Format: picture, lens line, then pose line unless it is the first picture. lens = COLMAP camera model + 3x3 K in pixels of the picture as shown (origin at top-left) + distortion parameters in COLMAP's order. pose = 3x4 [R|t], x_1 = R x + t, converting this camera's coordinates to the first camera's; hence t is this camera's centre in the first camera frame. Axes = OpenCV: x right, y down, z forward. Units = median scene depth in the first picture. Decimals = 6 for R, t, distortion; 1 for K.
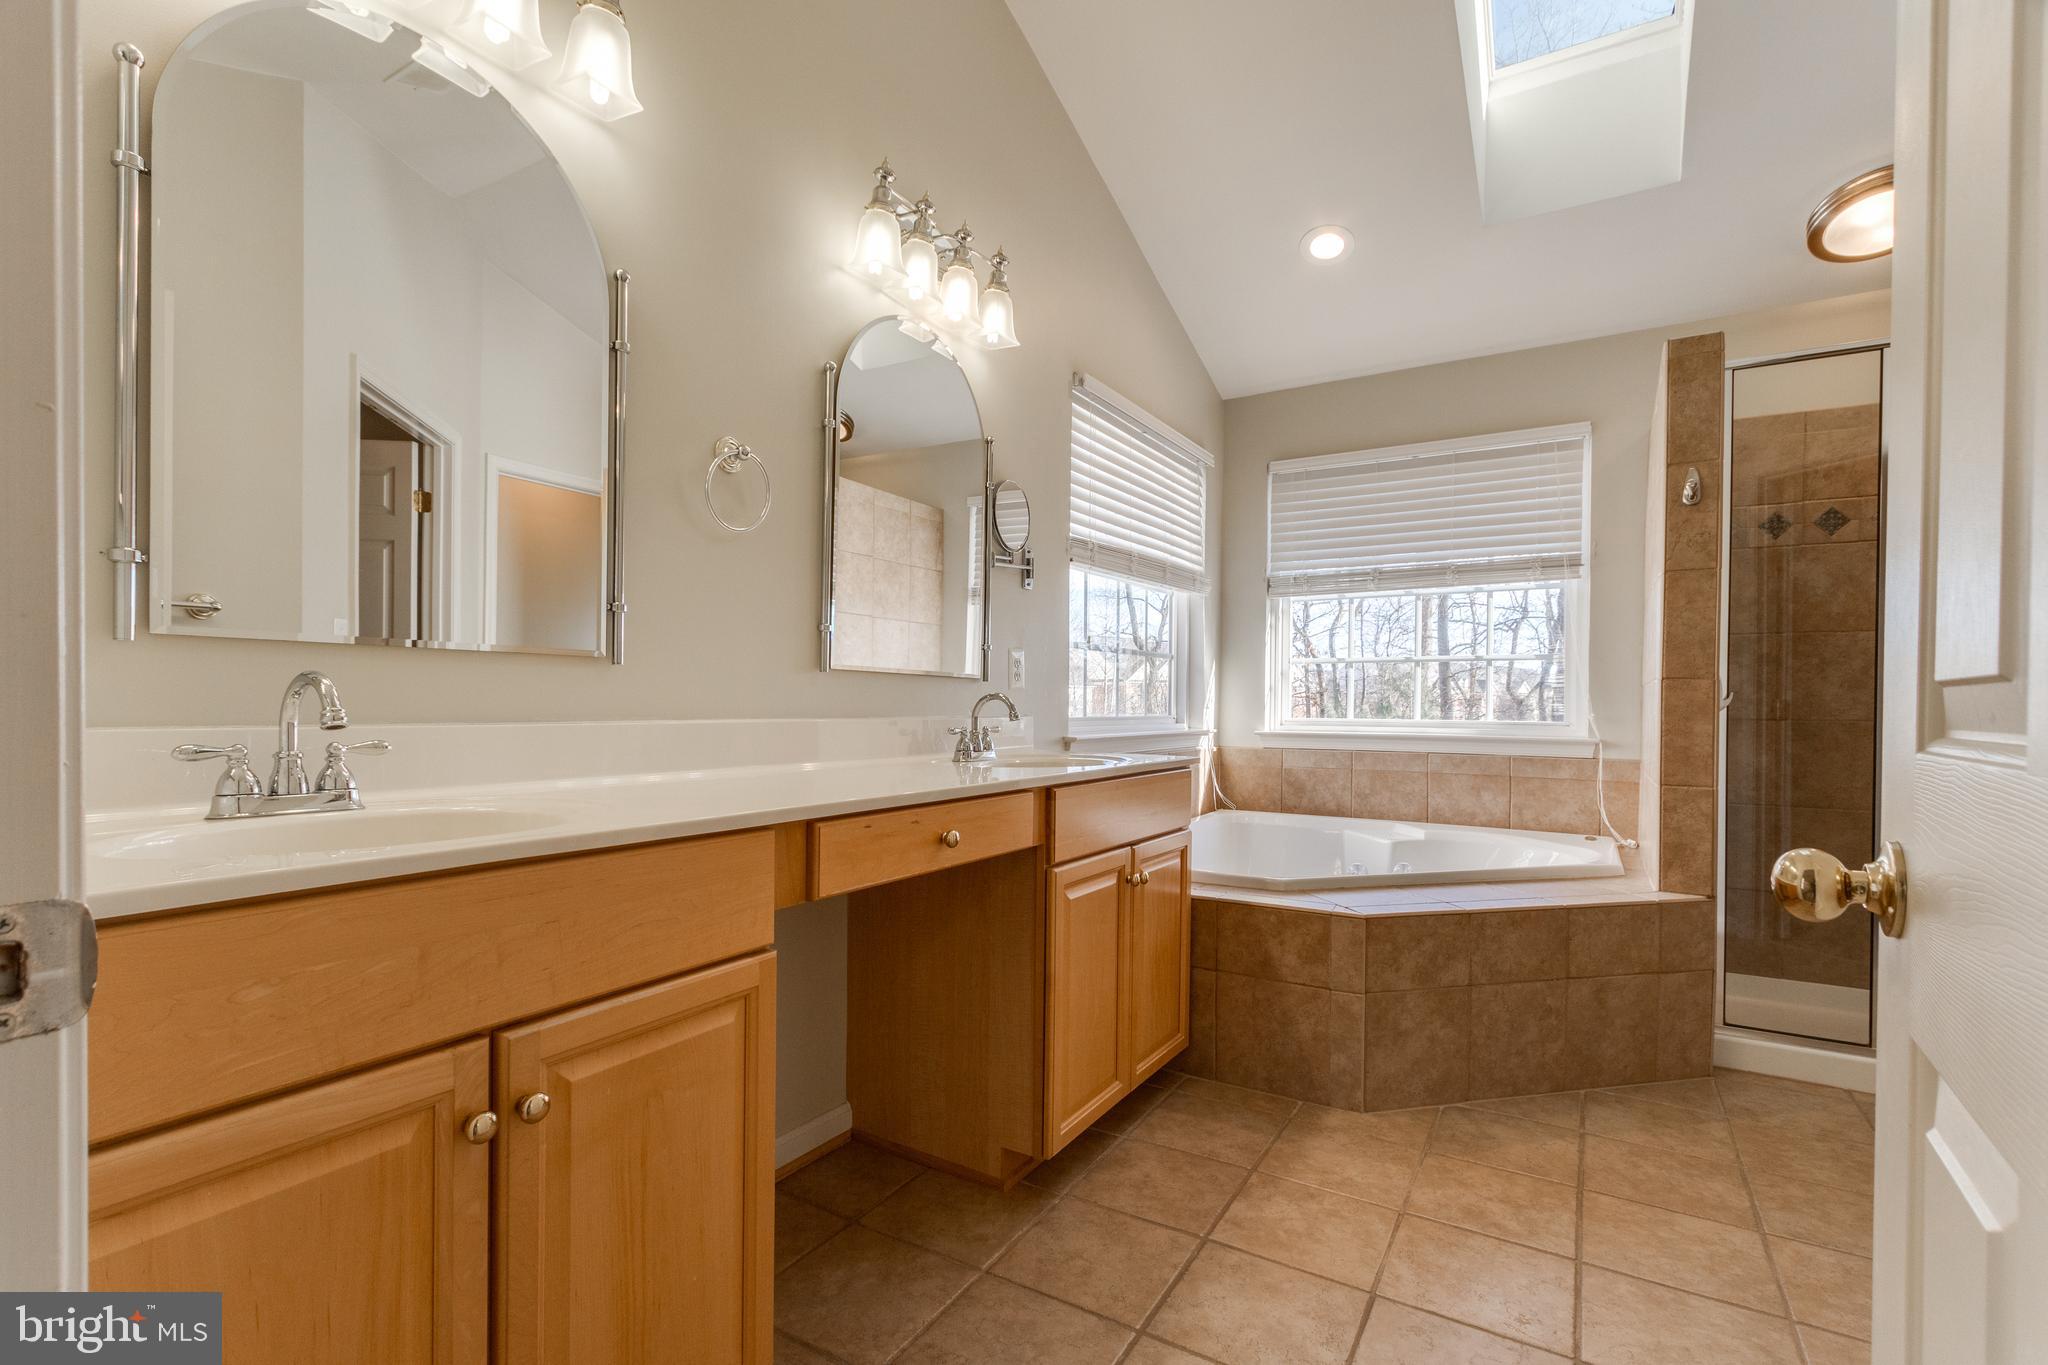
lens RADIAL K [[933.0, 0, 1006.7], [0, 933.0, 710.7], [0, 0, 1]] dist [0.002915, 0.000008]
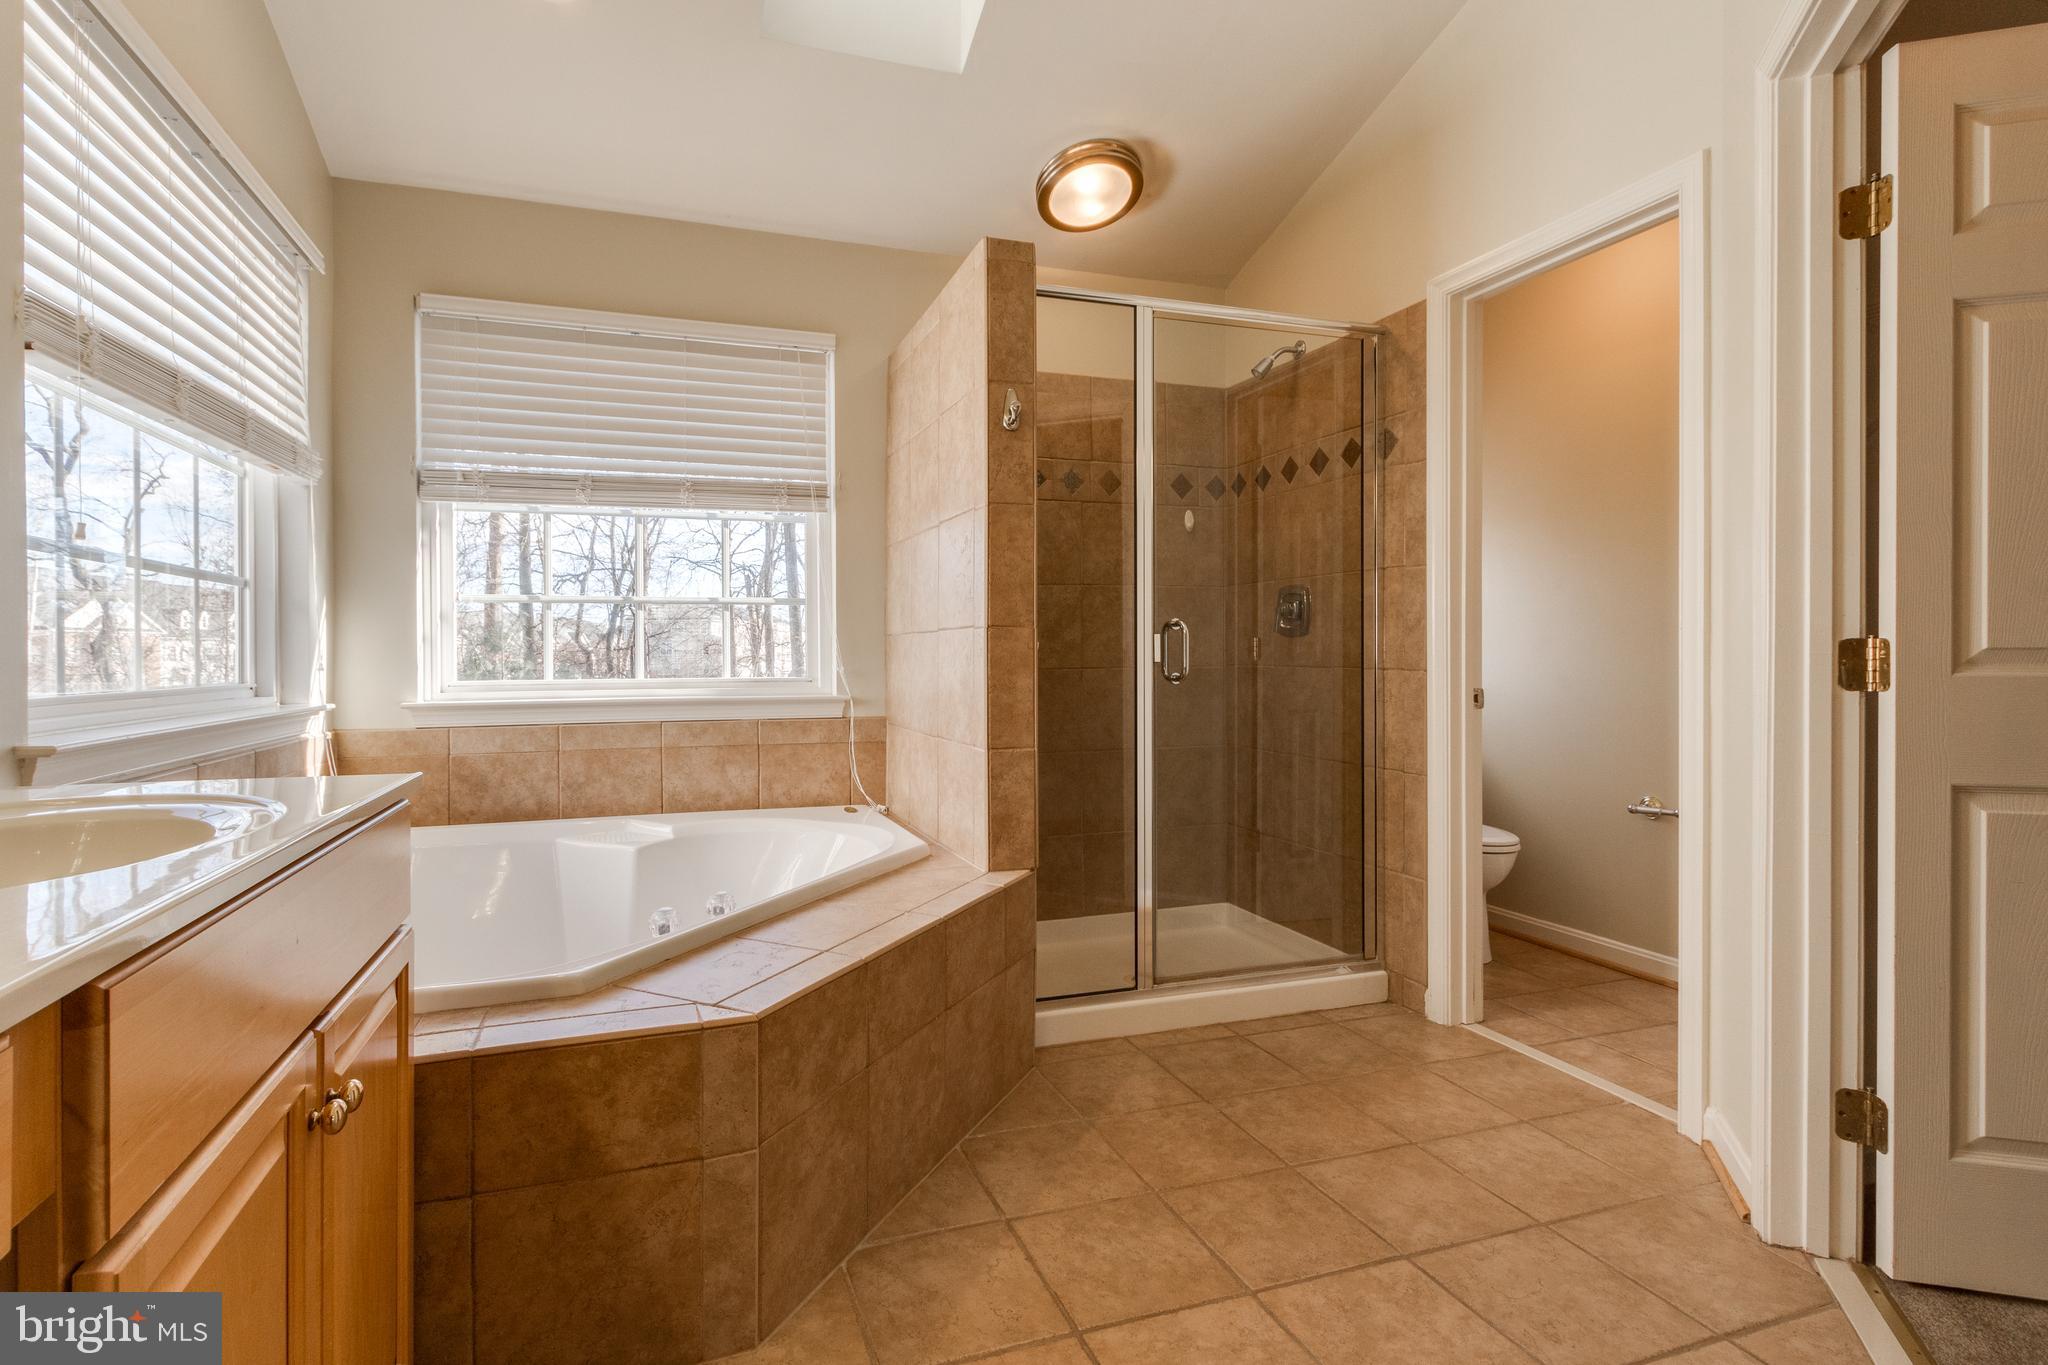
lens RADIAL K [[965.7, 0, 962.5], [0, 965.7, 657.6], [0, 0, 1]] dist [0.002709, 0.000927]
pose [[0.636103, -0.013366, 0.771488, -0.005632], [0.017785, 0.999838, 0.002658, -0.007448], [-0.771399, 0.012031, 0.636238, 0.414686]]
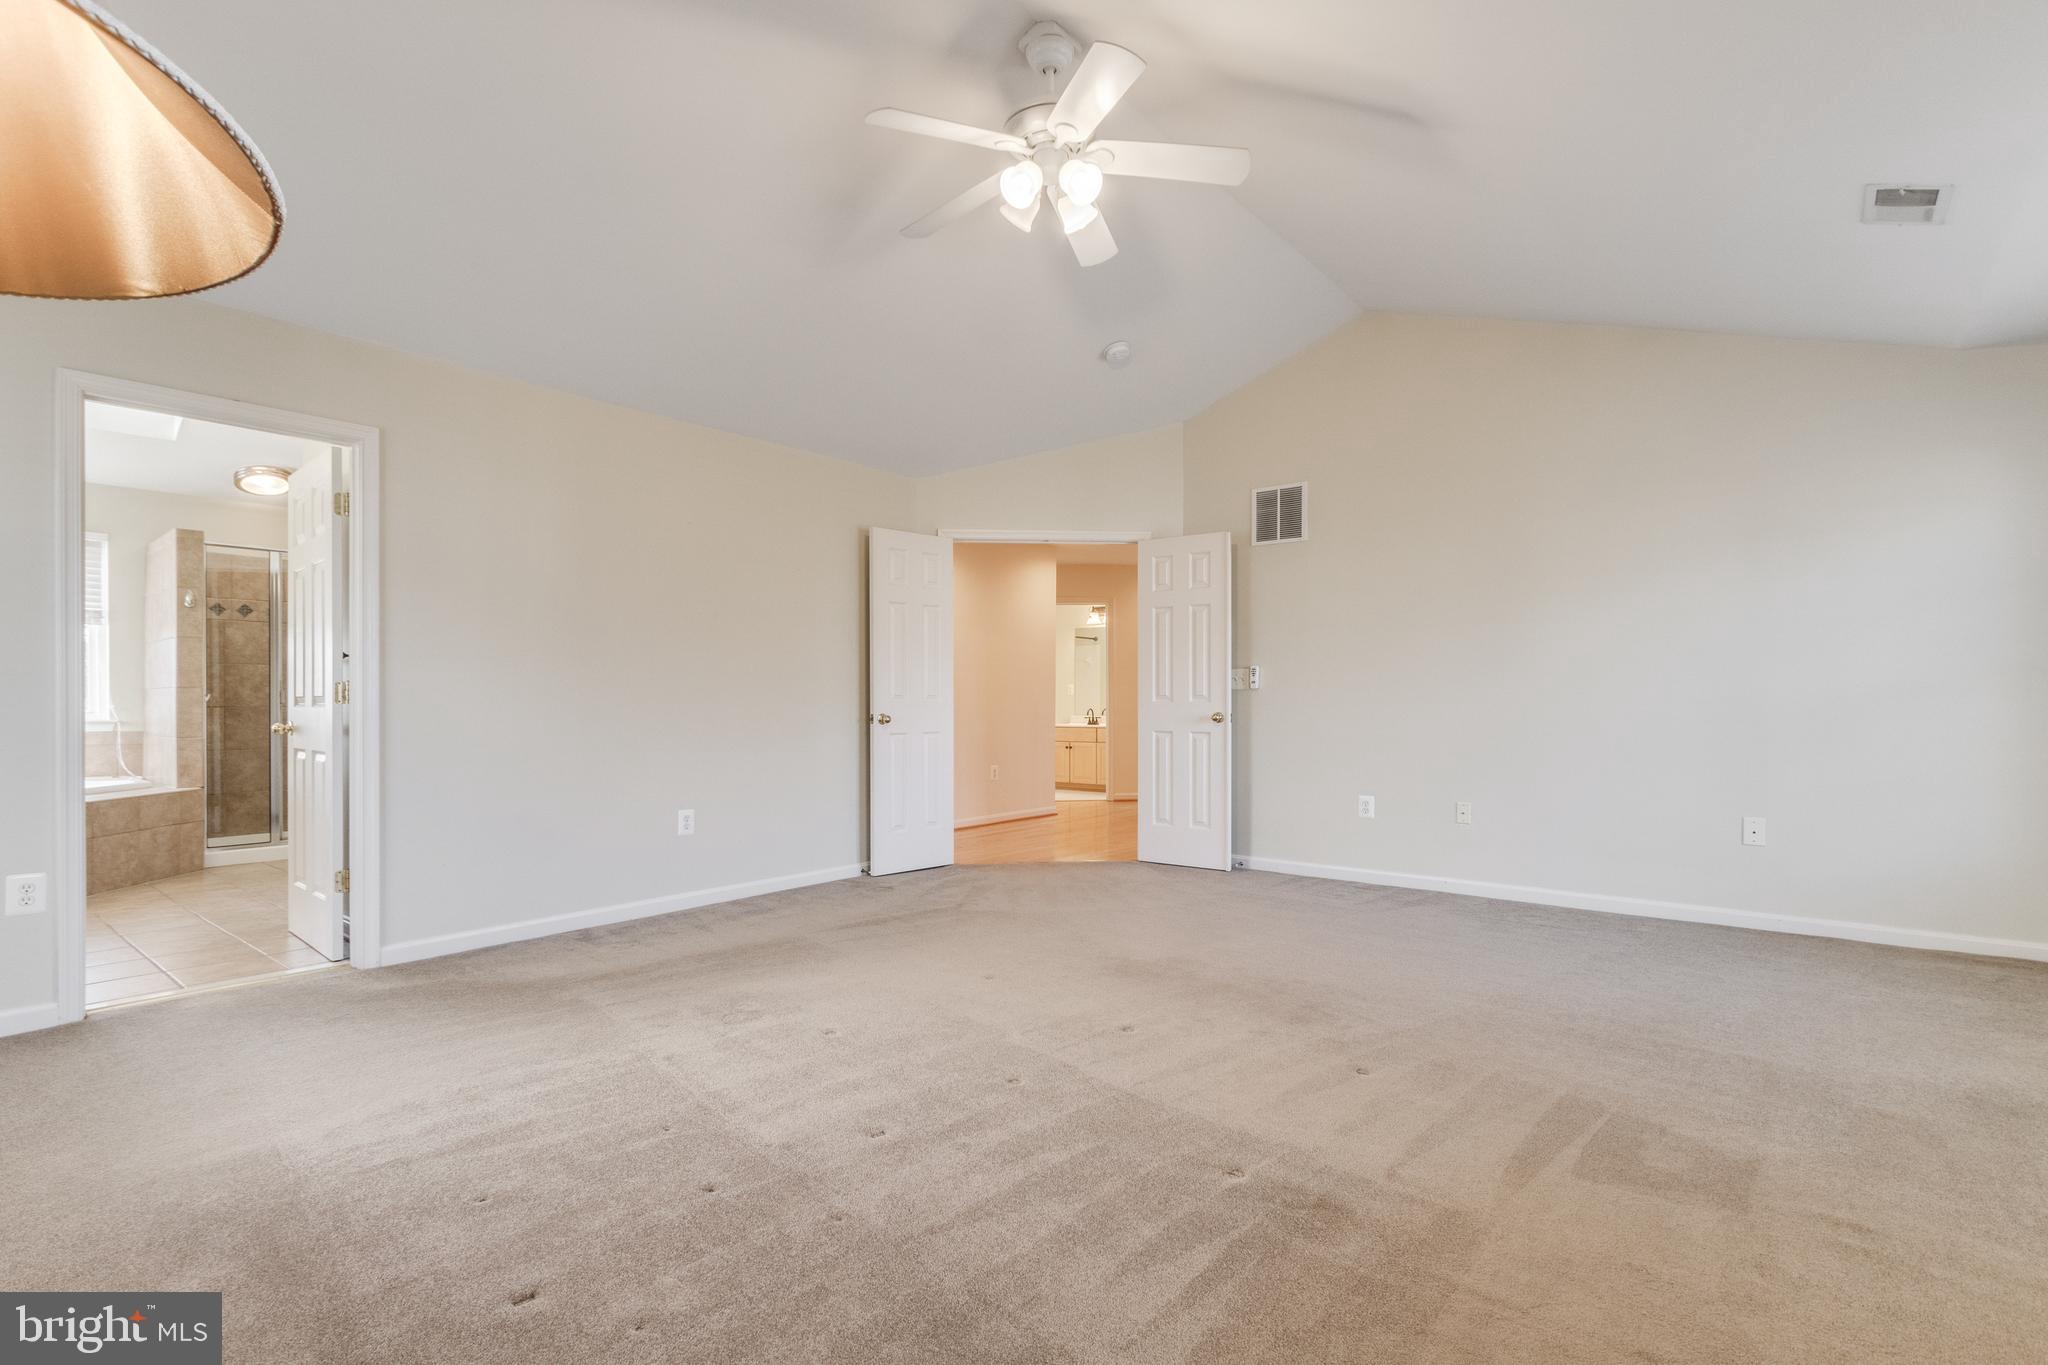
lens RADIAL K [[947.0, 0, 1015.1], [0, 947.0, 707.0], [0, 0, 1]] dist [0.002343, 0.000736]
pose [[0.133450, -0.012675, 0.990974, -1.092307], [0.010900, 0.999876, 0.011321, 0.005692], [-0.990996, 0.009291, 0.133572, -1.084980]]
